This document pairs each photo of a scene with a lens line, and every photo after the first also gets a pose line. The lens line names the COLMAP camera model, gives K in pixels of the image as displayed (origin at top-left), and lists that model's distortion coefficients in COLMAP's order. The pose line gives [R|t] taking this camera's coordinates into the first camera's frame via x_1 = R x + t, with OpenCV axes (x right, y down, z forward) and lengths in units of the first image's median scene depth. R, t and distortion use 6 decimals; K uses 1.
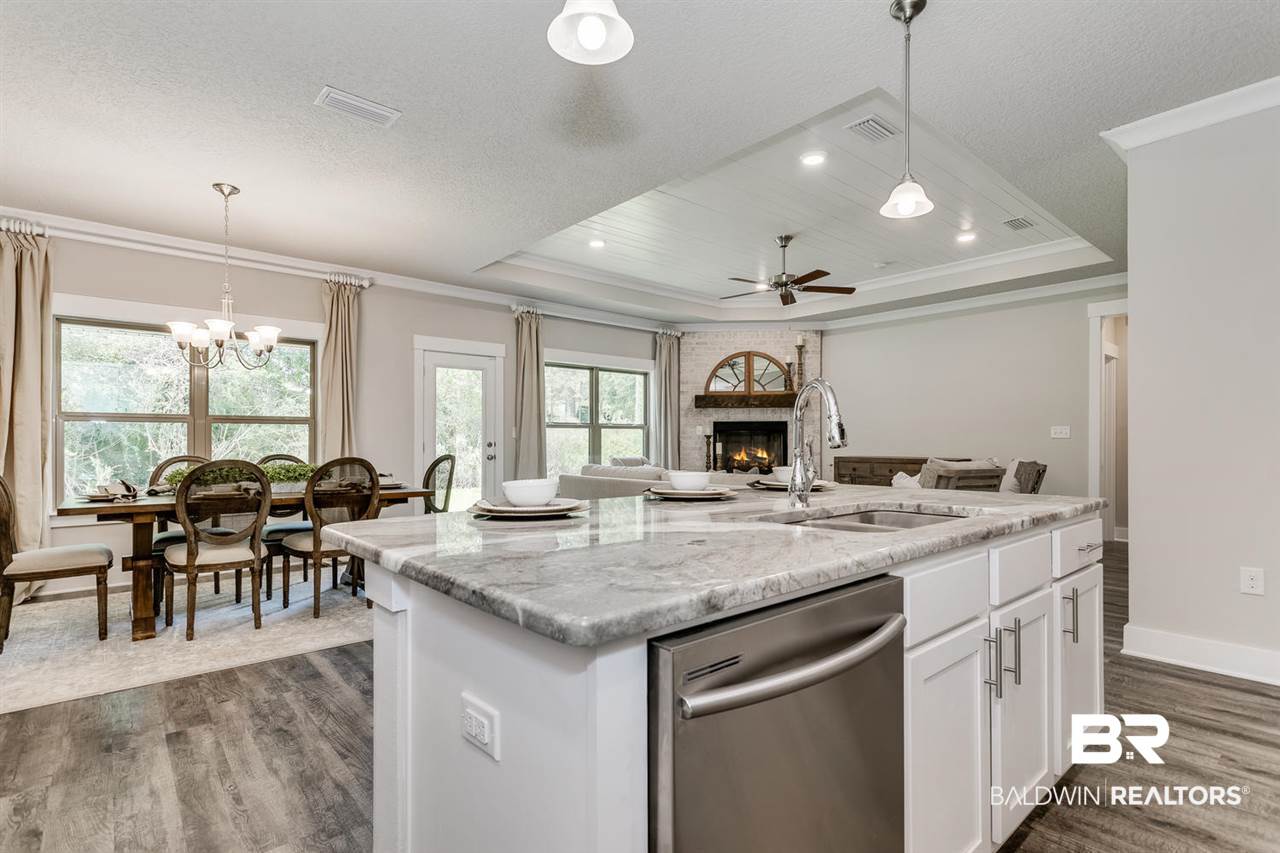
lens RADIAL K [[612.0, 0, 641.2], [0, 612.0, 433.2], [0, 0, 1]] dist [0.006234, 0.000860]
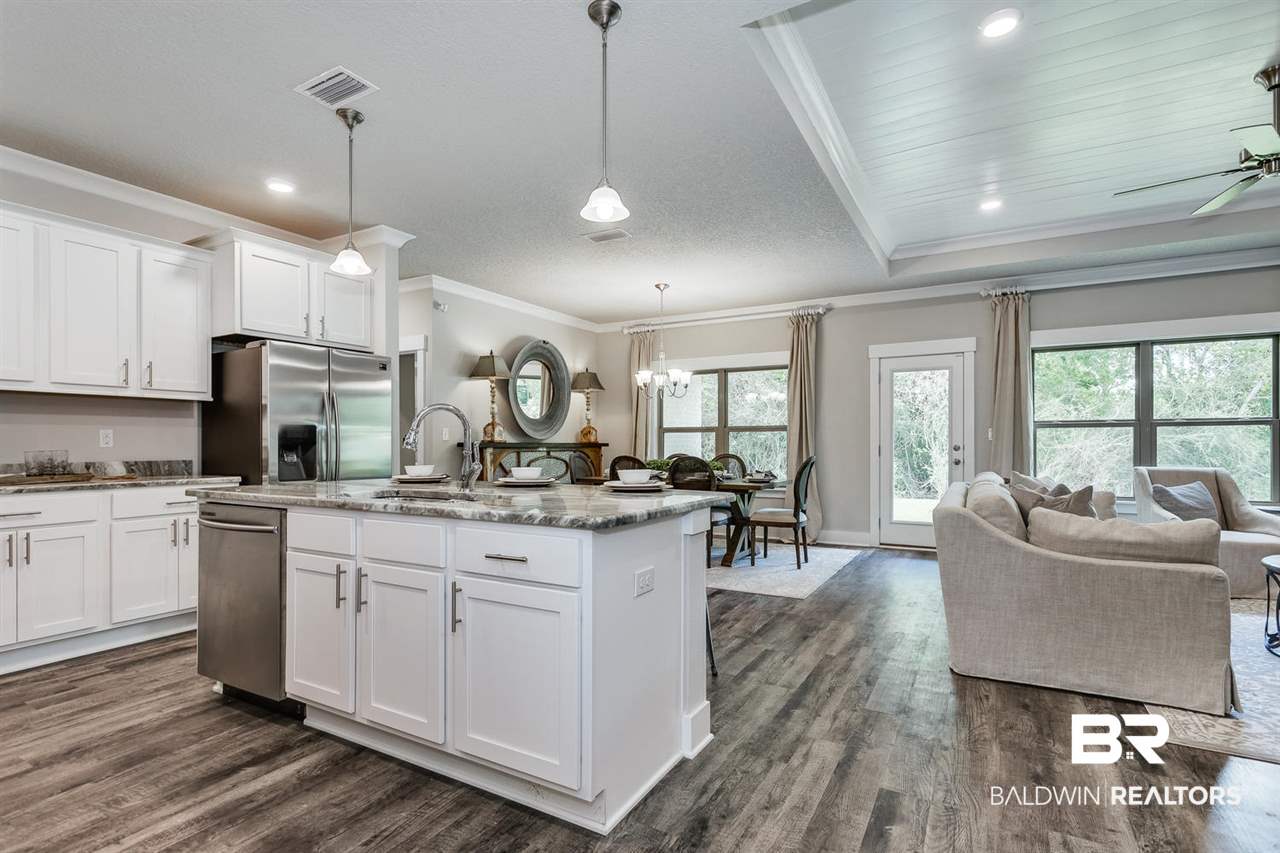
lens RADIAL K [[612.0, 0, 640.8], [0, 612.0, 436.2], [0, 0, 1]] dist [0.006234, 0.000860]
pose [[0.327301, -0.006202, -0.944900, 0.474787], [0.010854, 0.999937, -0.002804, -0.002239], [0.944858, -0.009338, 0.327348, 0.246107]]
